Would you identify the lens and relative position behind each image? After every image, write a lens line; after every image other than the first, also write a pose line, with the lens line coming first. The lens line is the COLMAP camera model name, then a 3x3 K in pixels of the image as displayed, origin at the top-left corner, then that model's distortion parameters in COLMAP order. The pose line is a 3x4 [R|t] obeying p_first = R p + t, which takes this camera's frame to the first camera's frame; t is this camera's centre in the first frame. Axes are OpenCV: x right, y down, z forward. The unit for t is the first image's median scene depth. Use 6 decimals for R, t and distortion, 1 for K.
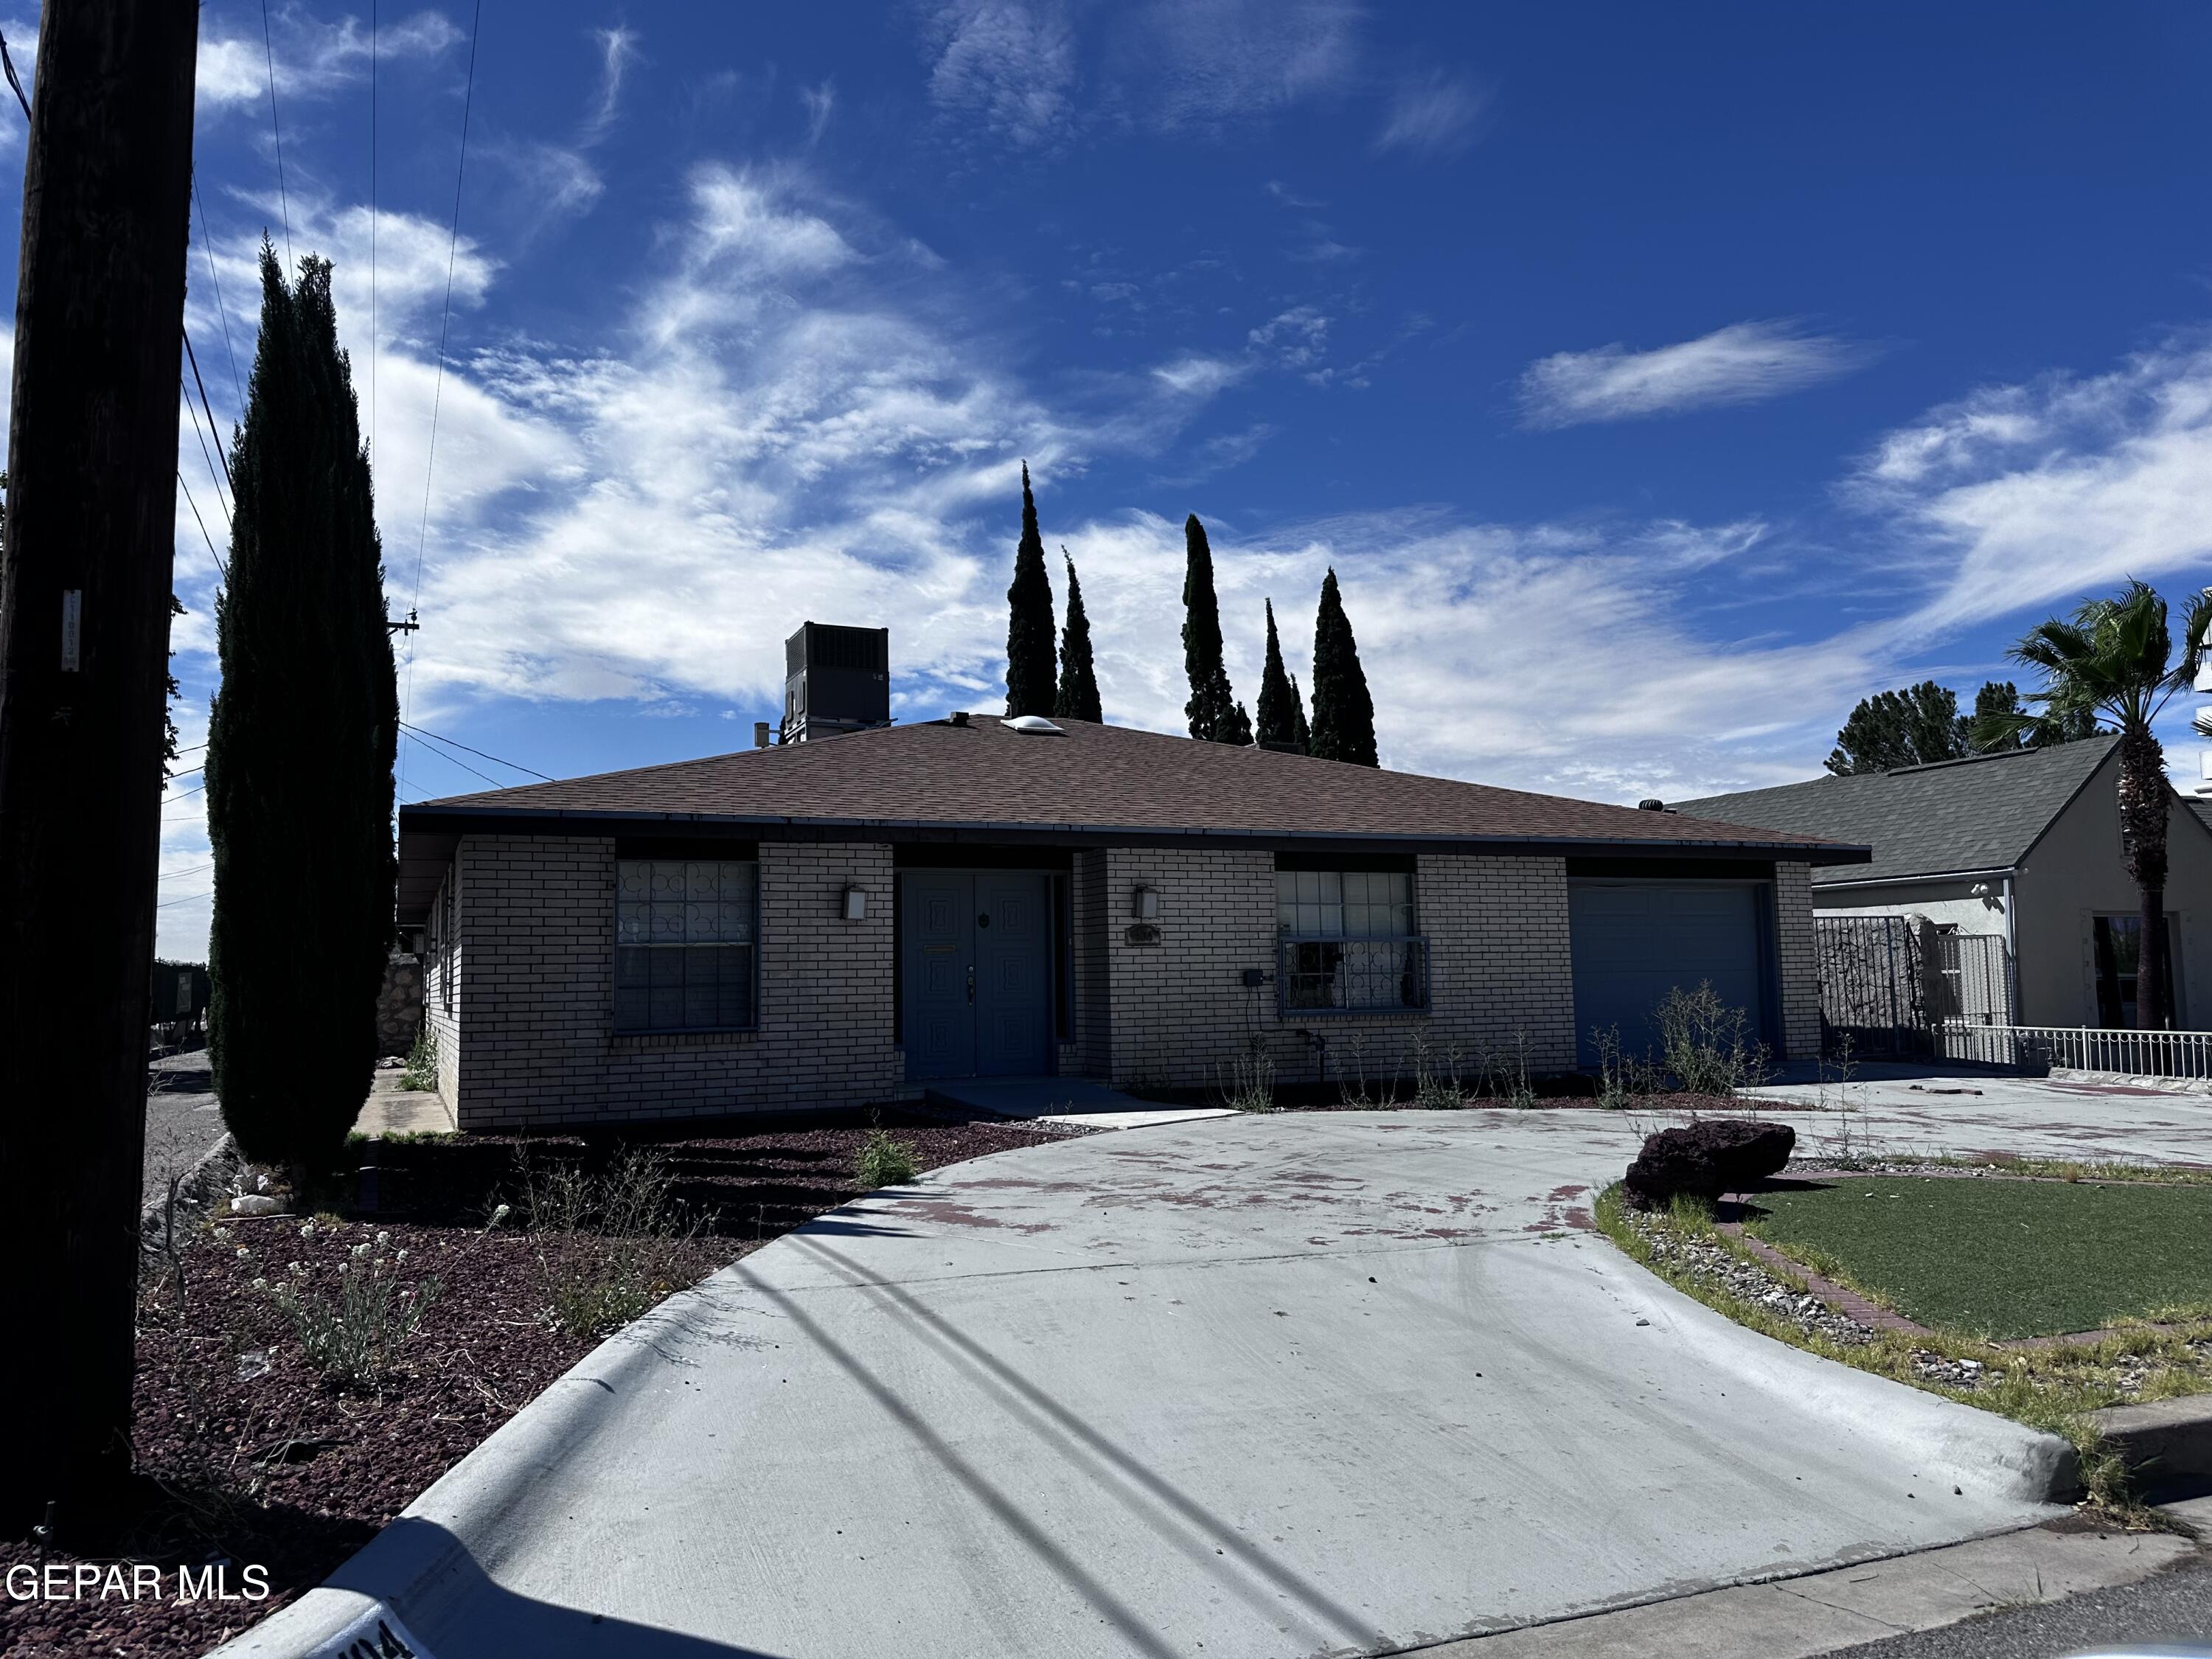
lens RADIAL K [[1571.1, 0, 1106.5], [0, 1571.1, 826.6], [0, 0, 1]] dist [0.094106, 0.001633]
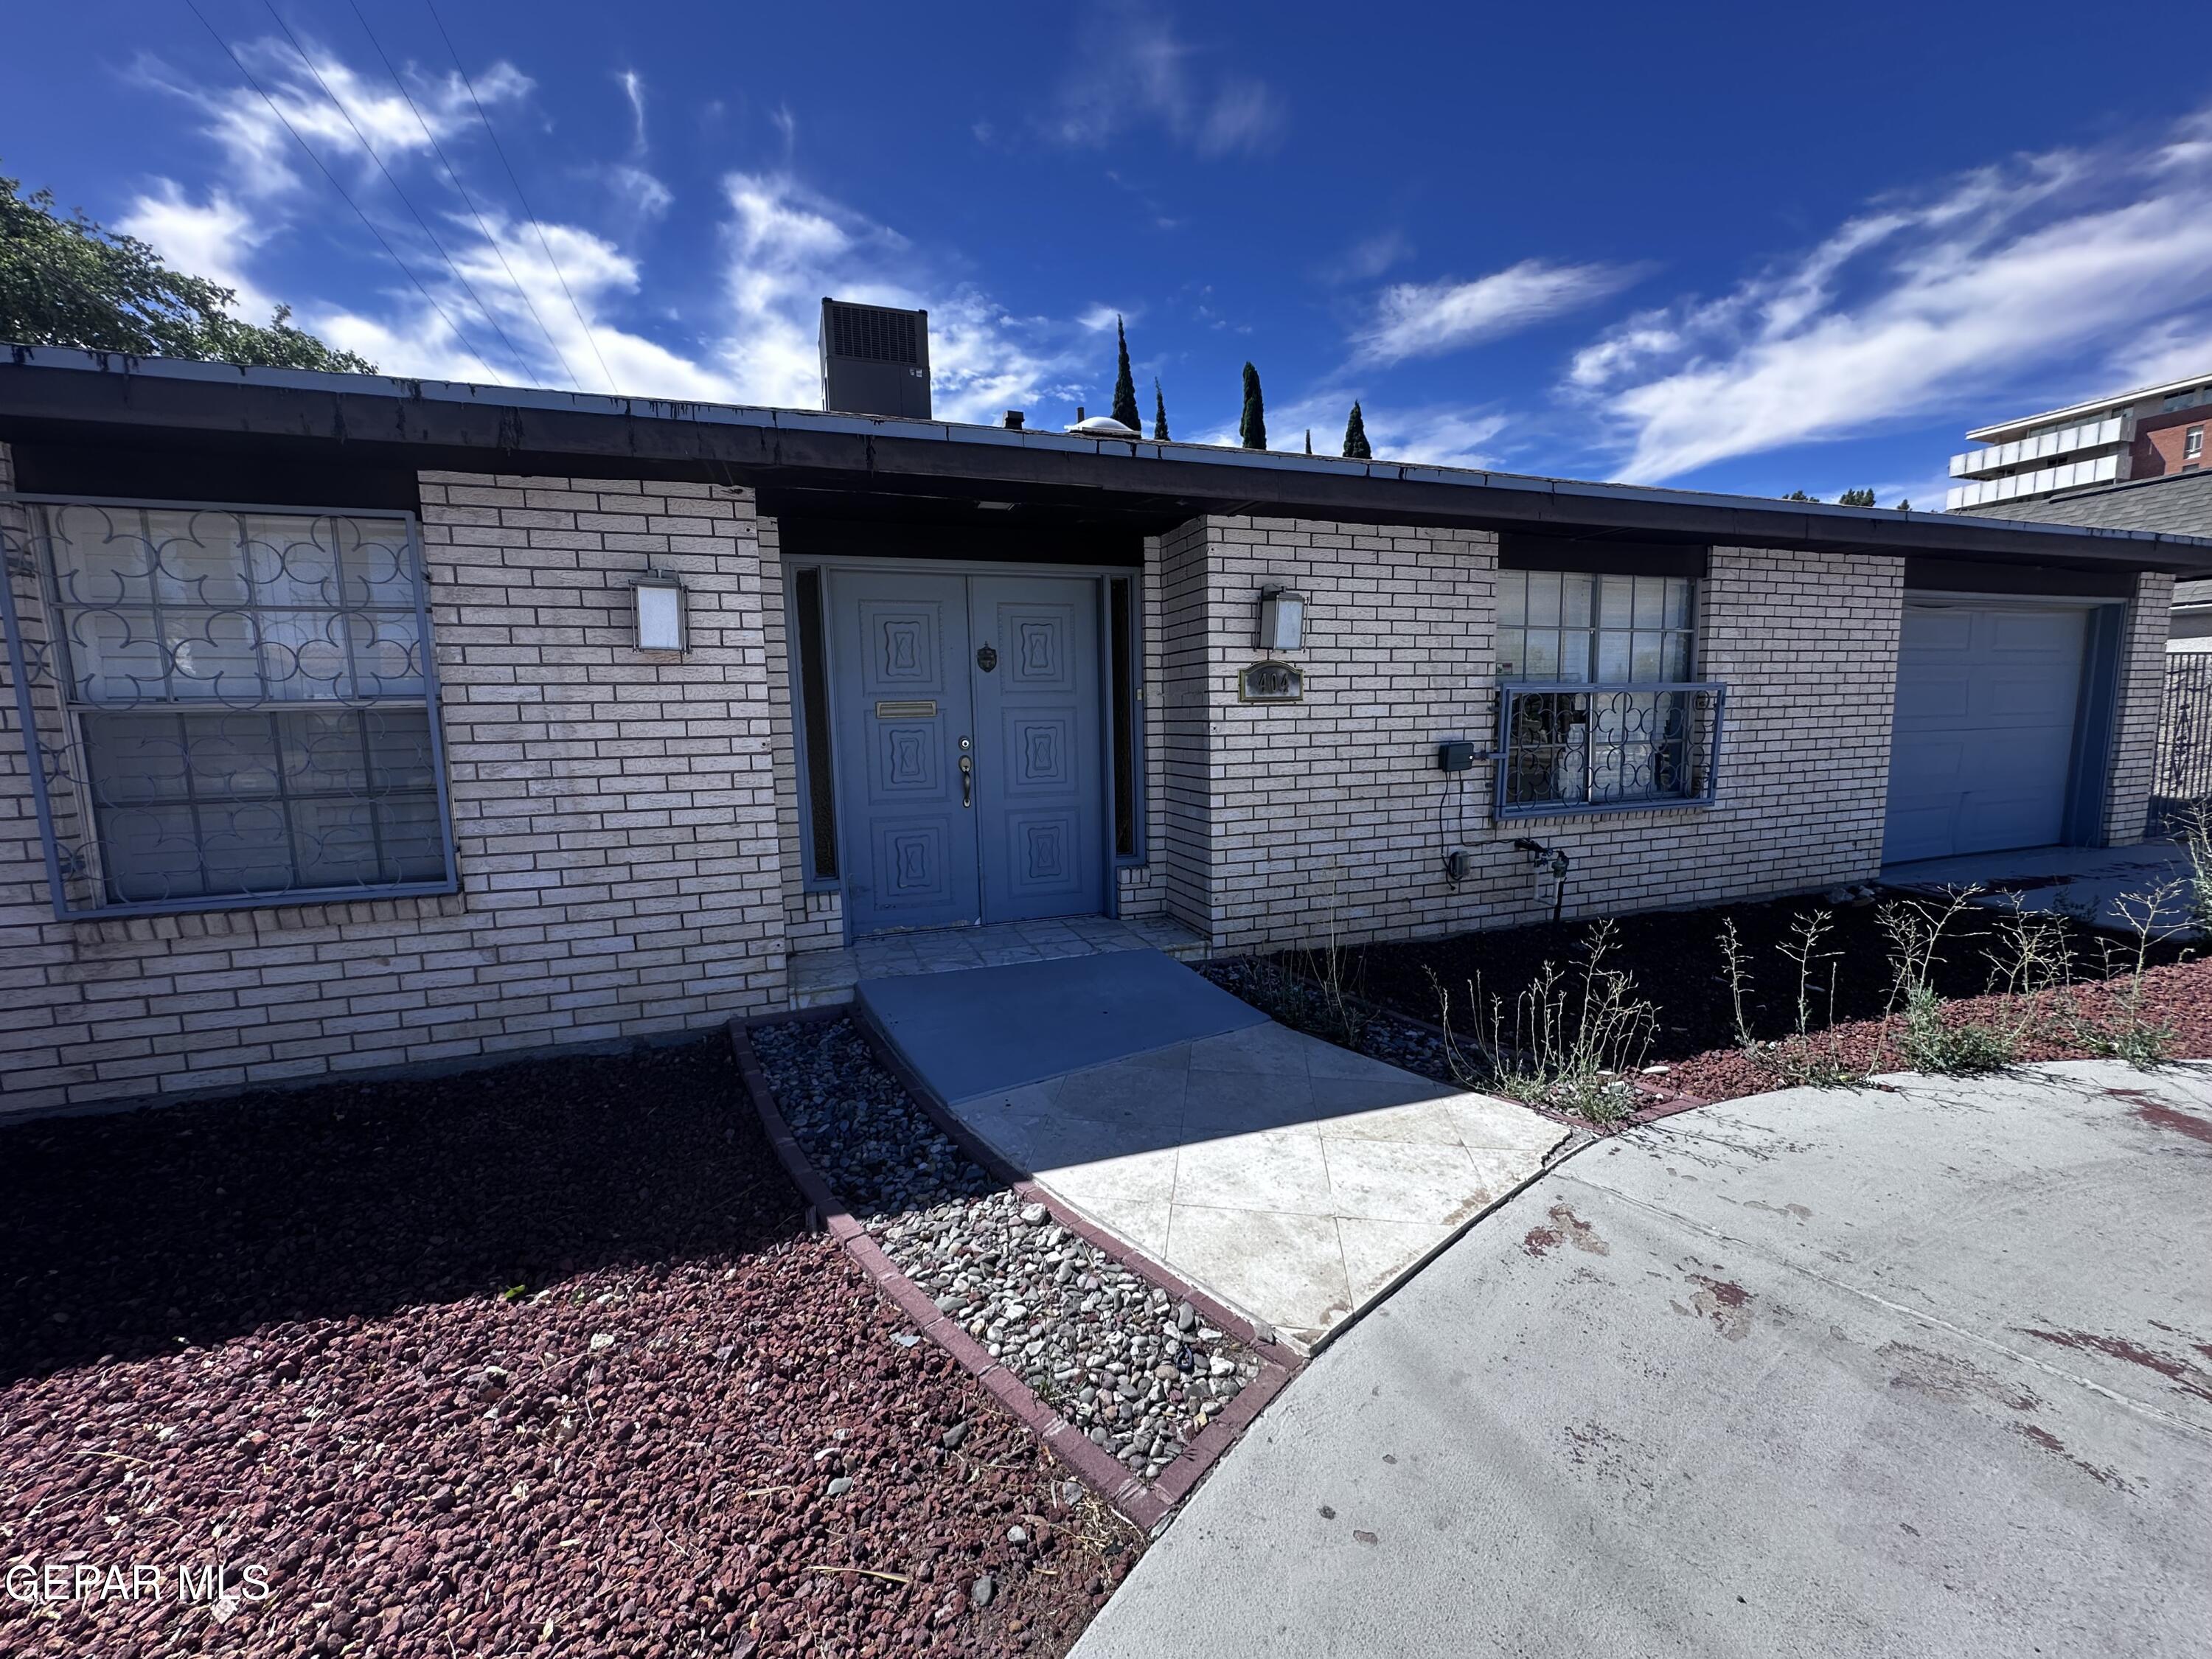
lens RADIAL K [[880.7, 0, 1107.3], [0, 880.7, 832.2], [0, 0, 1]] dist [-0.005440, 0.000085]
pose [[0.996818, 0.006431, -0.079451, -0.009088], [0.011816, 0.973806, 0.227074, 0.050146], [0.078830, -0.227290, 0.970631, 0.693843]]
